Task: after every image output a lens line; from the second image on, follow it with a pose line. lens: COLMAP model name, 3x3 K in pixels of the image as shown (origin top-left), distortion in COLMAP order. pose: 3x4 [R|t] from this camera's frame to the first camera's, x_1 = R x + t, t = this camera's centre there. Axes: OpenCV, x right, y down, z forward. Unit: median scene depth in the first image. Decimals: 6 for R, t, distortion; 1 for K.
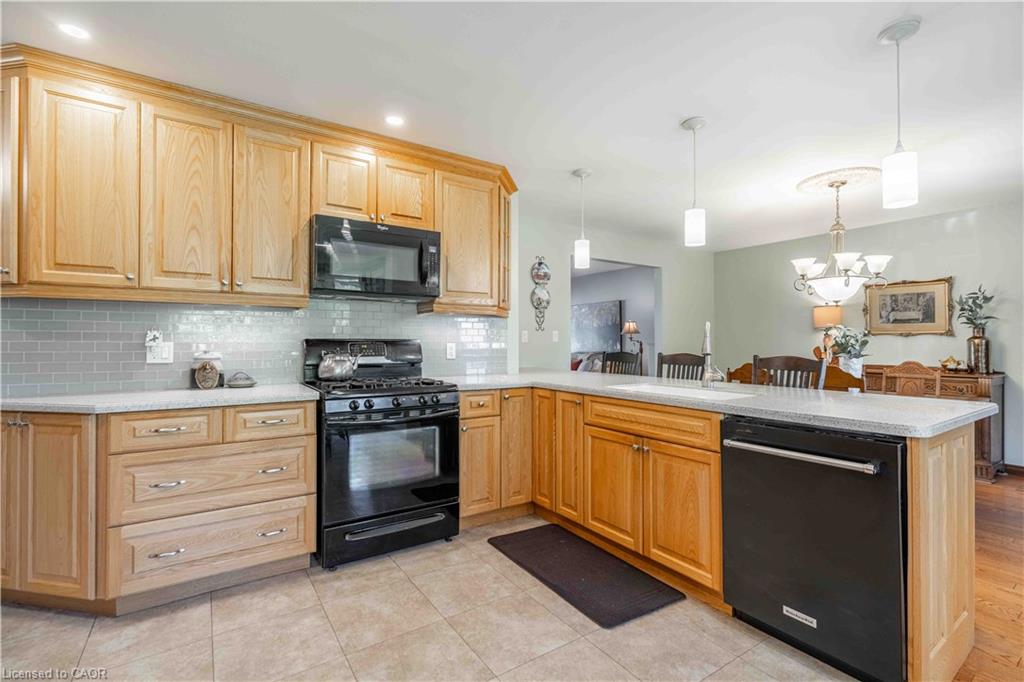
lens RADIAL K [[466.4, 0, 509.8], [0, 466.4, 341.2], [0, 0, 1]] dist [-0.005583, 0.000154]
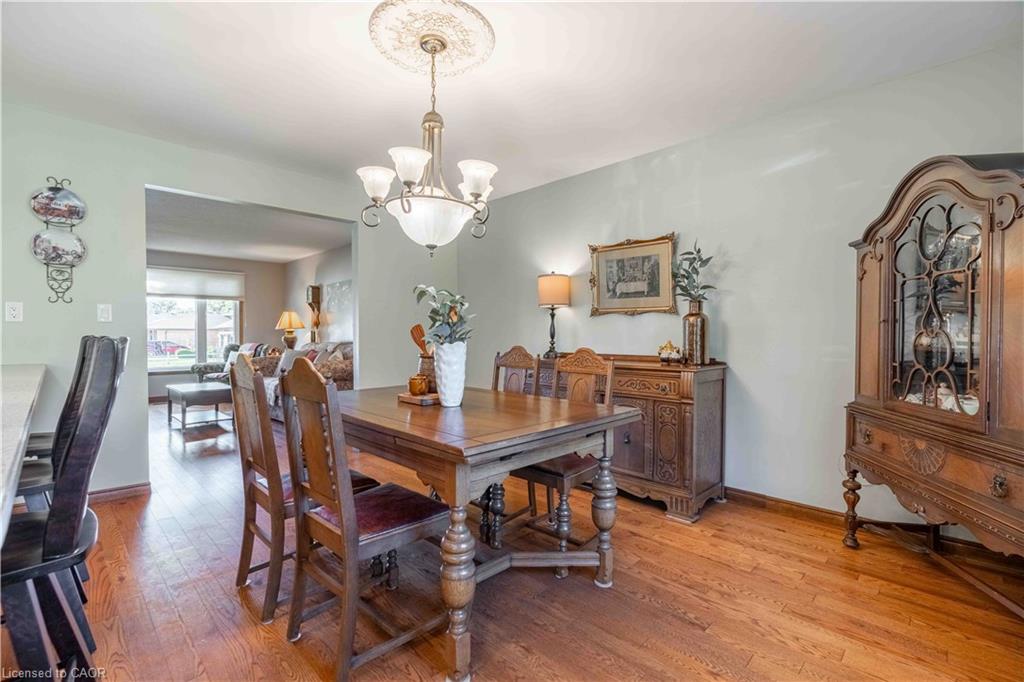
lens RADIAL K [[466.4, 0, 513.9], [0, 466.4, 339.0], [0, 0, 1]] dist [-0.005583, 0.000154]
pose [[0.980056, -0.005169, 0.198653, 0.528823], [0.002205, 0.999883, 0.015141, 0.016410], [-0.198708, -0.014401, 0.979953, 0.307799]]
